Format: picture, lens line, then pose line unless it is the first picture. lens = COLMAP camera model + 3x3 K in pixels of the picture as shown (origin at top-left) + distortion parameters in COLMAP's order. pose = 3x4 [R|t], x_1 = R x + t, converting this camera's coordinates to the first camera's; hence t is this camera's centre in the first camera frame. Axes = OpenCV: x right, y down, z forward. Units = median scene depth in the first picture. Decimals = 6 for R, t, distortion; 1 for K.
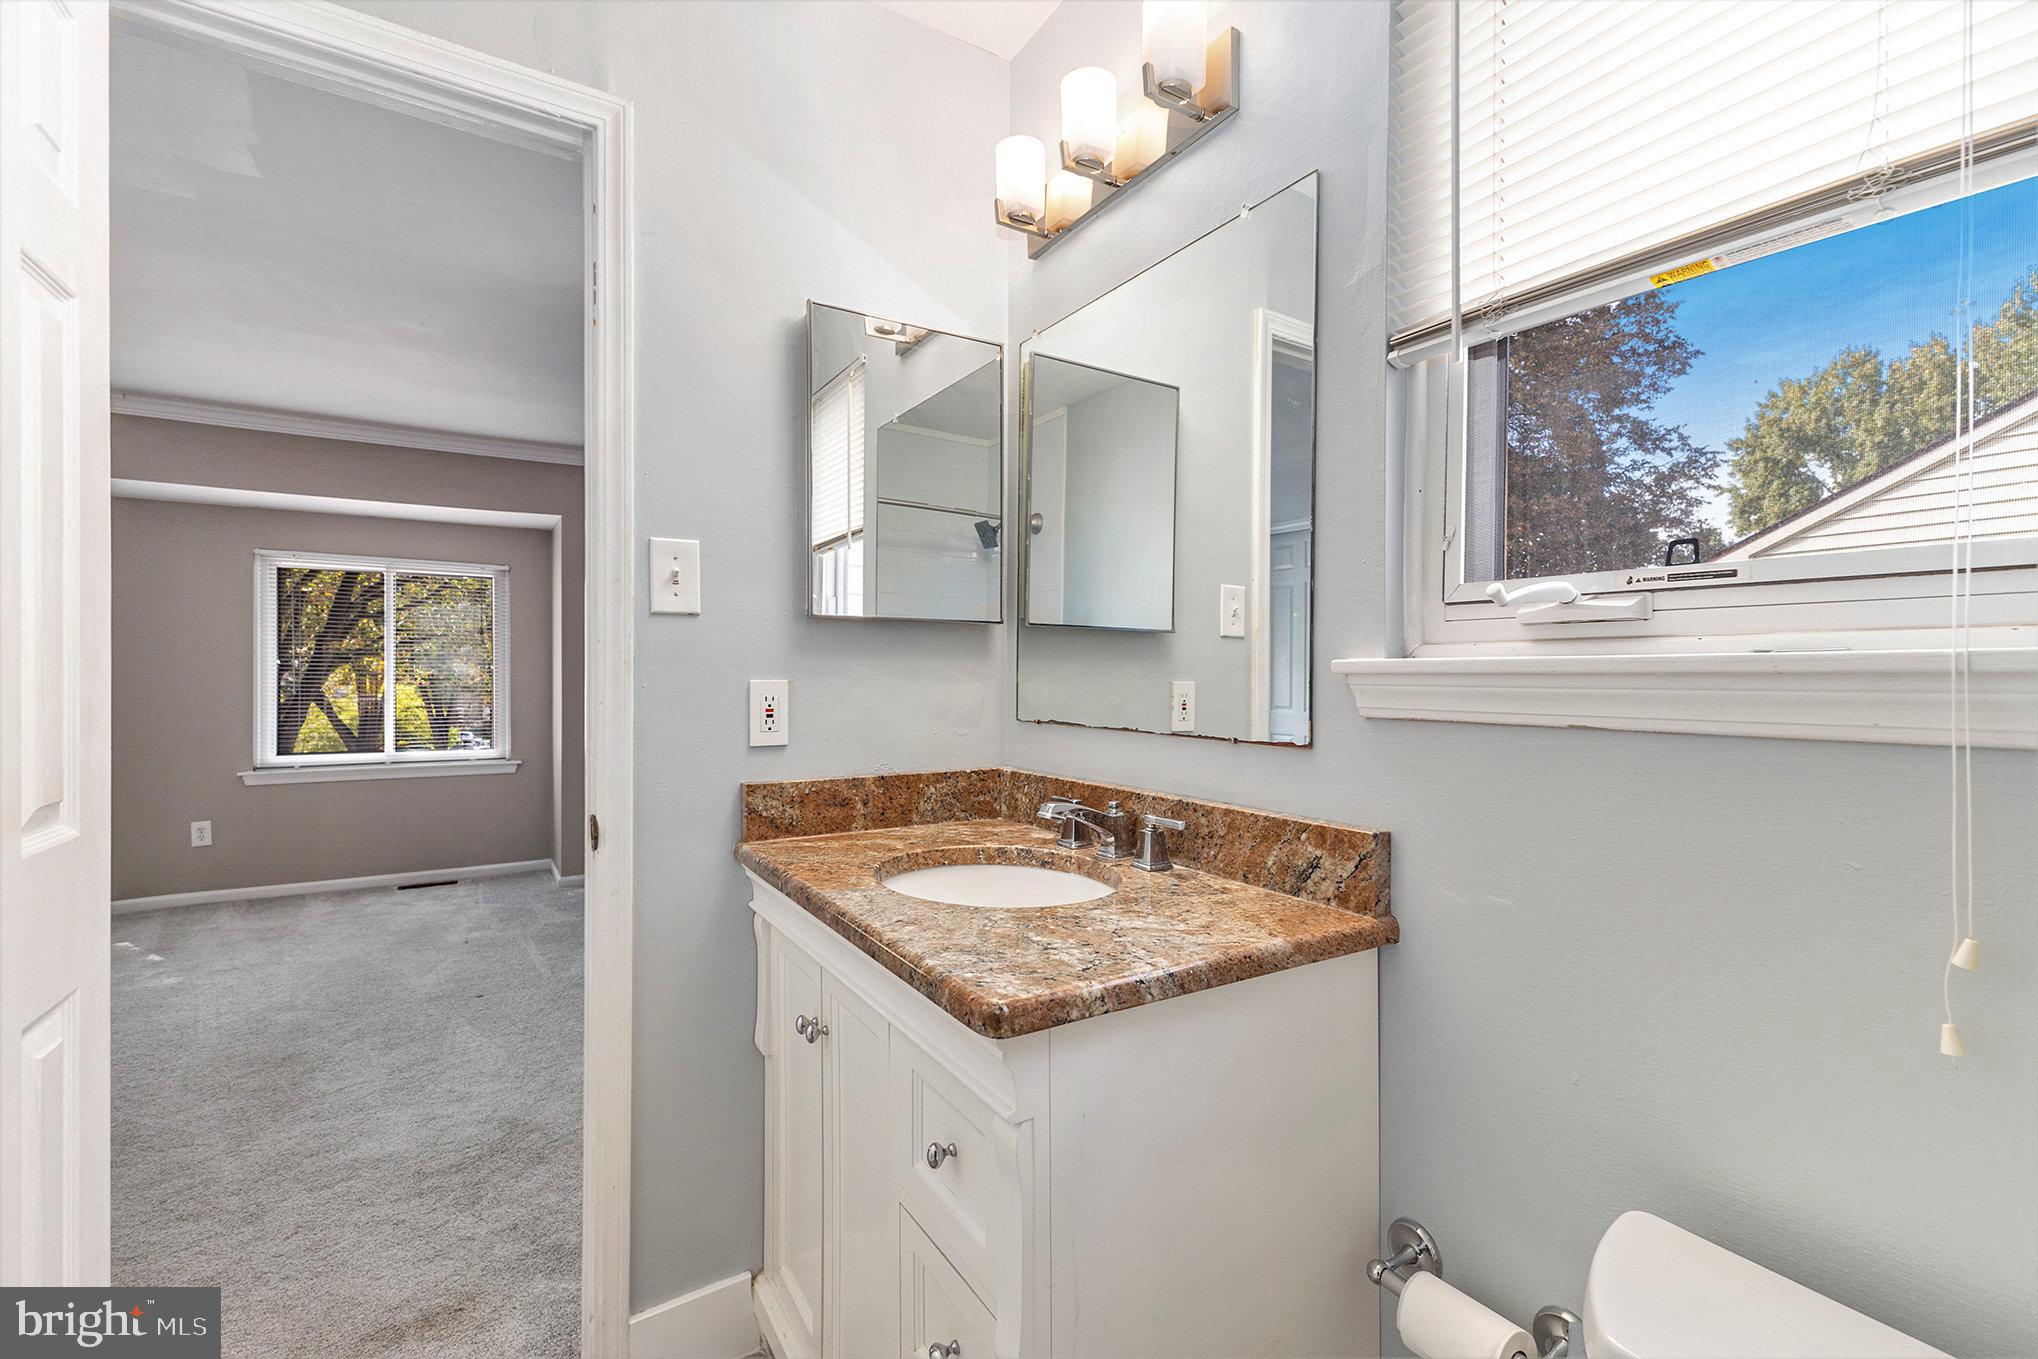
lens RADIAL K [[876.3, 0, 1000.2], [0, 876.3, 679.5], [0, 0, 1]] dist [0.013024, -0.000137]
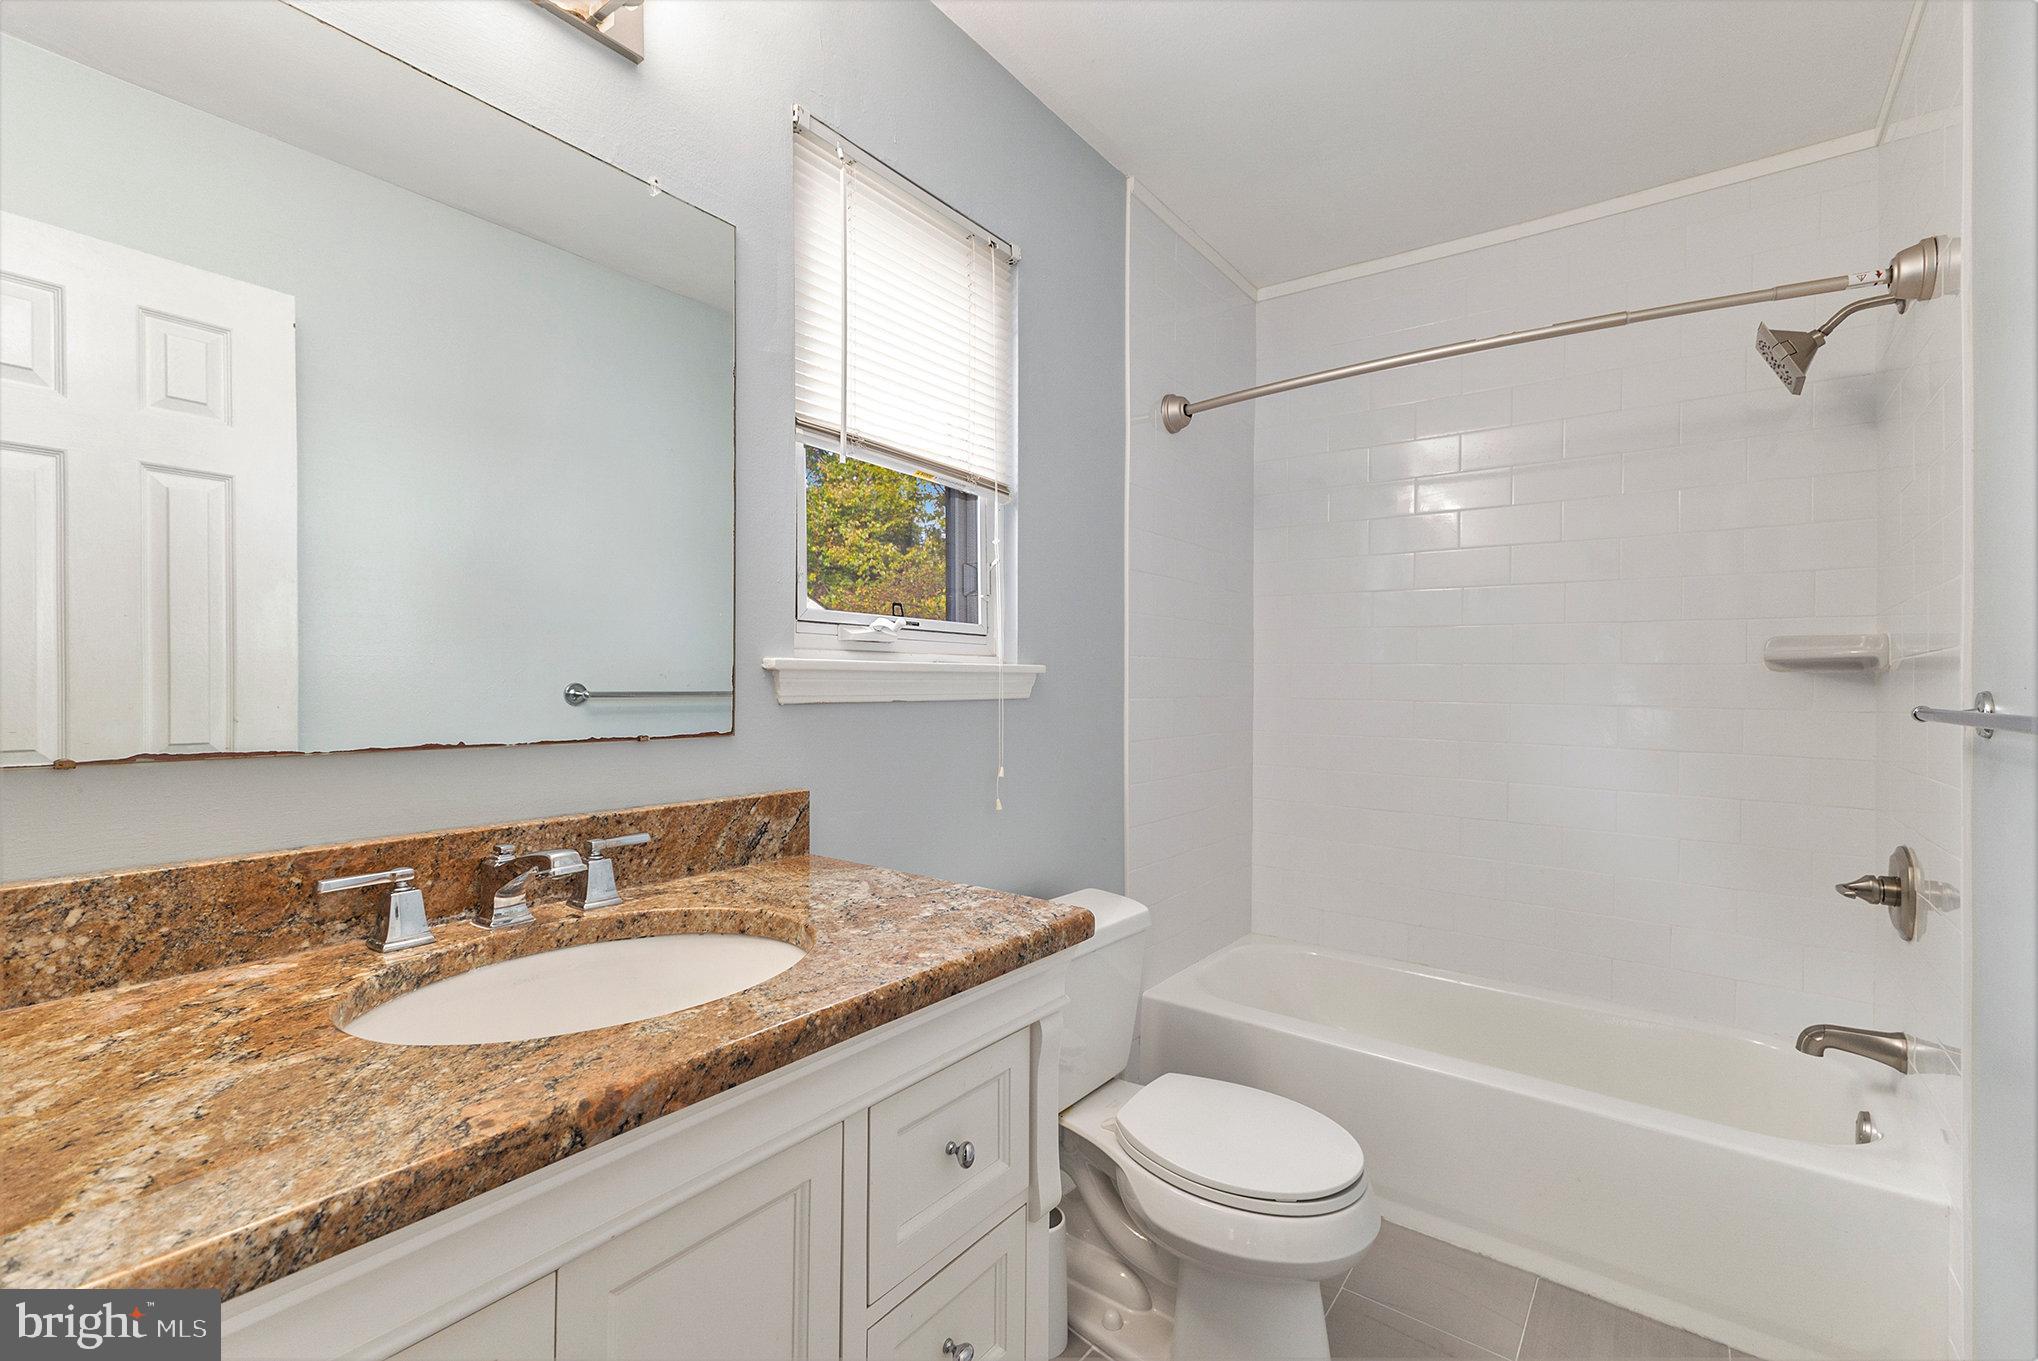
lens RADIAL K [[876.3, 0, 1007.7], [0, 876.3, 680.4], [0, 0, 1]] dist [0.013024, -0.000137]
pose [[-0.354516, -0.005038, 0.935037, -0.901956], [-0.003949, 0.999985, 0.003890, 0.002838], [-0.935042, -0.002313, -0.354530, 1.163497]]
